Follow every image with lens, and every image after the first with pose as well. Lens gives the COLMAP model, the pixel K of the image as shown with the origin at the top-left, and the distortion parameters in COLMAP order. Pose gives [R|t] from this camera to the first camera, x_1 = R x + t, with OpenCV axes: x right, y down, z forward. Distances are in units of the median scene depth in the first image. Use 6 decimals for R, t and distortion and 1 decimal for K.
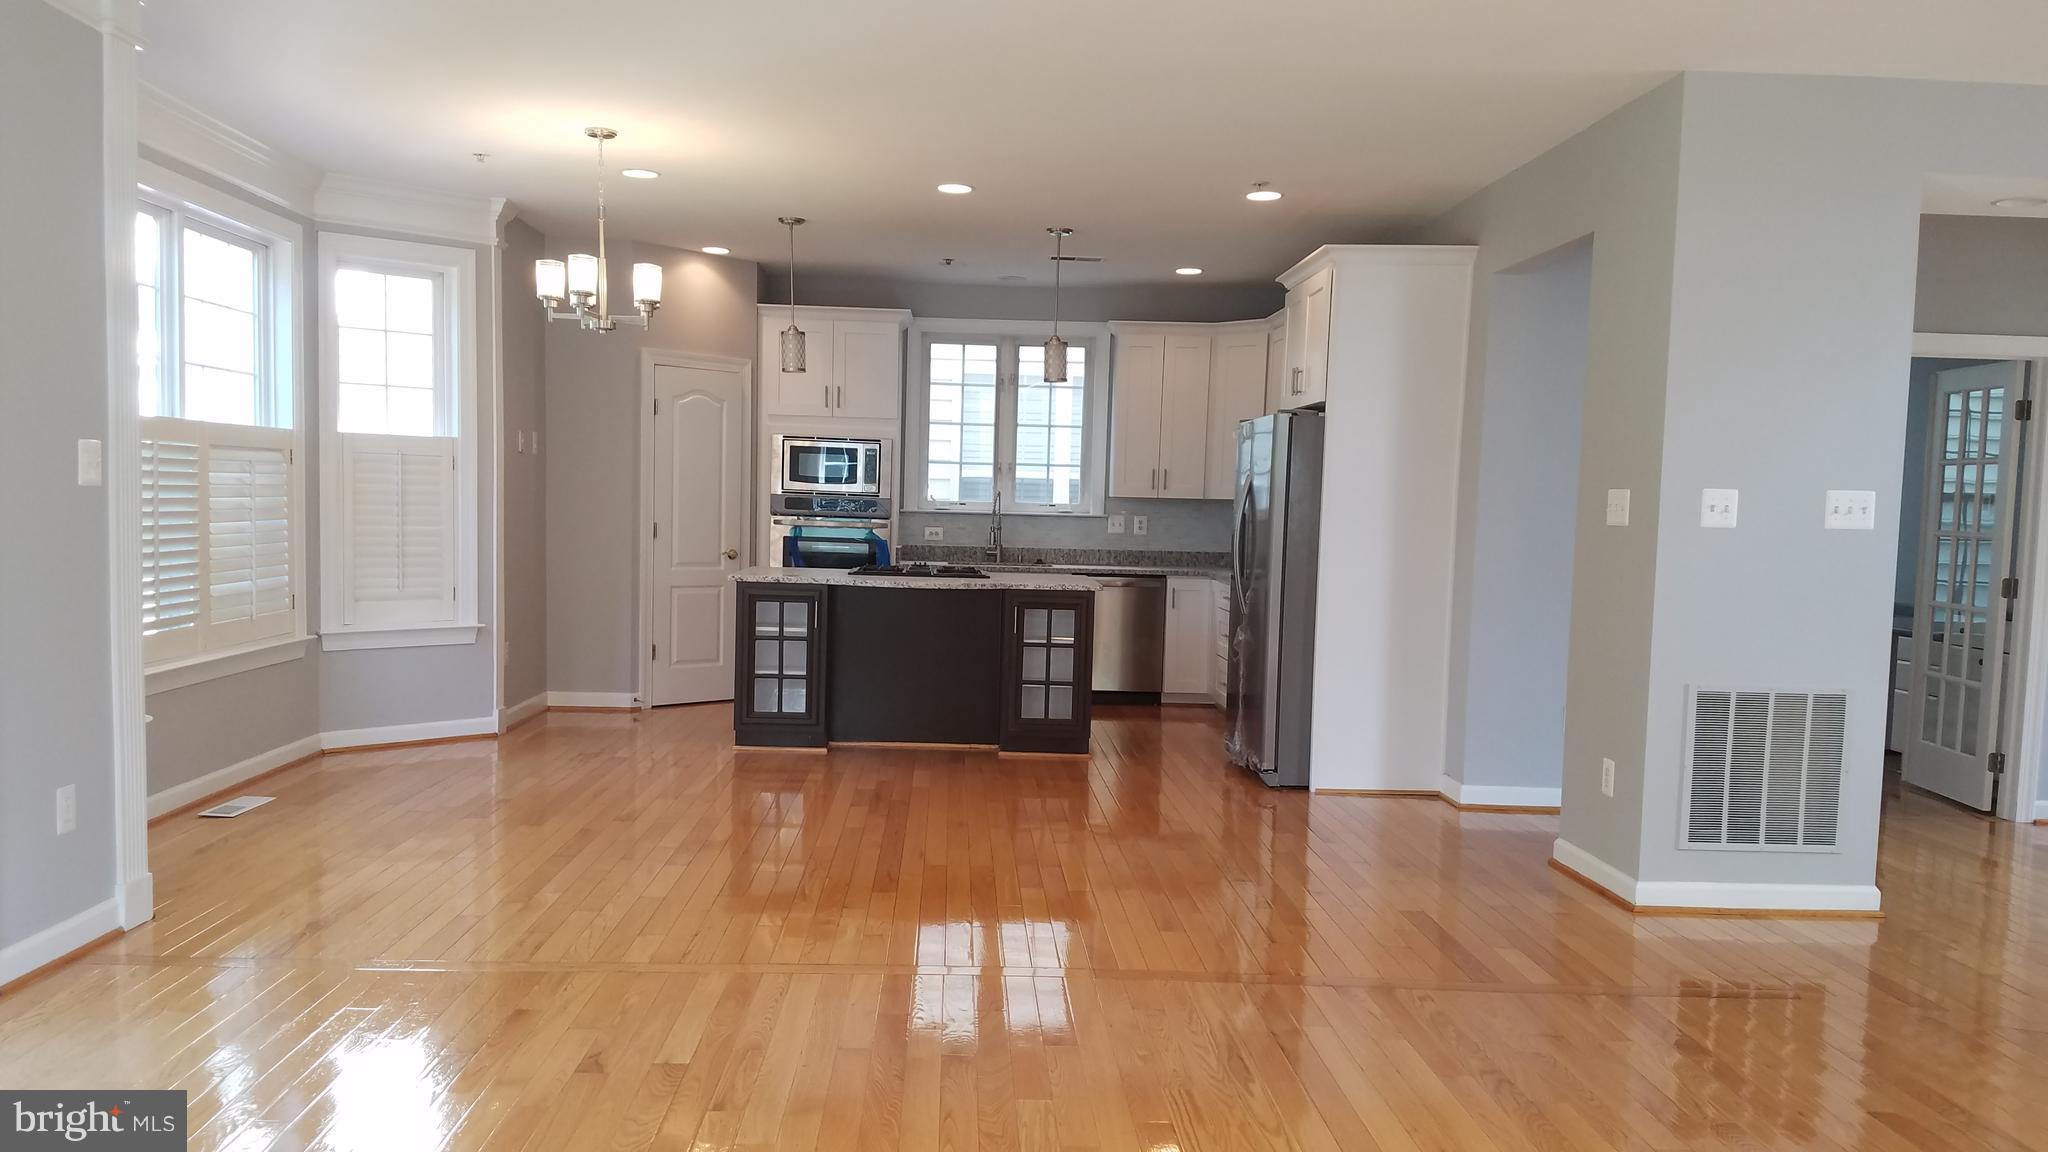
lens RADIAL K [[1530.8, 0, 1021.3], [0, 1530.8, 601.0], [0, 0, 1]] dist [0.187517, -0.000411]
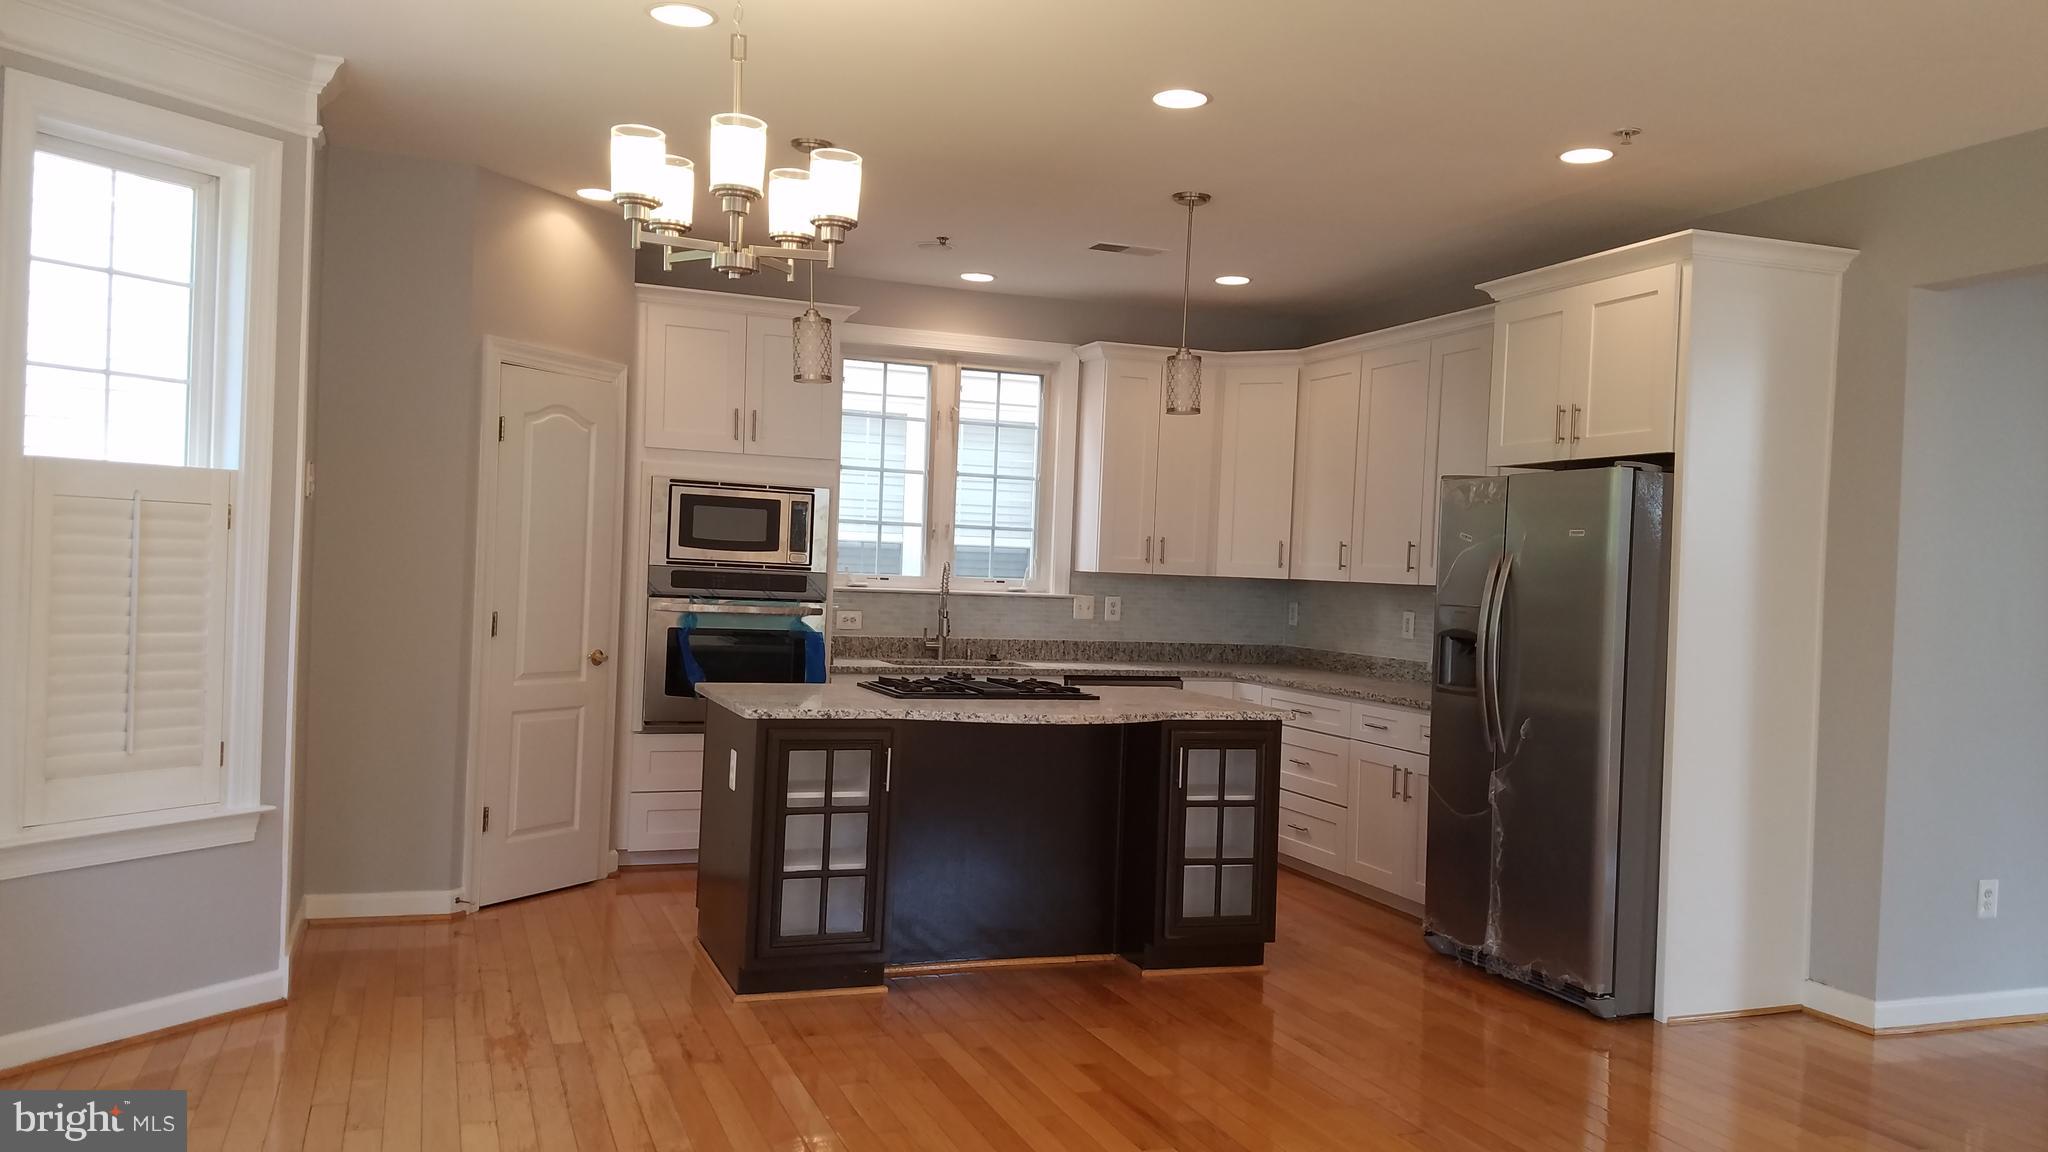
lens RADIAL K [[1500.2, 0, 1024.0], [0, 1500.2, 576.0], [0, 0, 1]] dist [0.211348, -0.318870]
pose [[0.946355, 0.008432, 0.323019, -0.234815], [0.008547, 0.998657, -0.051108, -0.031359], [-0.323016, 0.051127, 0.945012, 0.343109]]
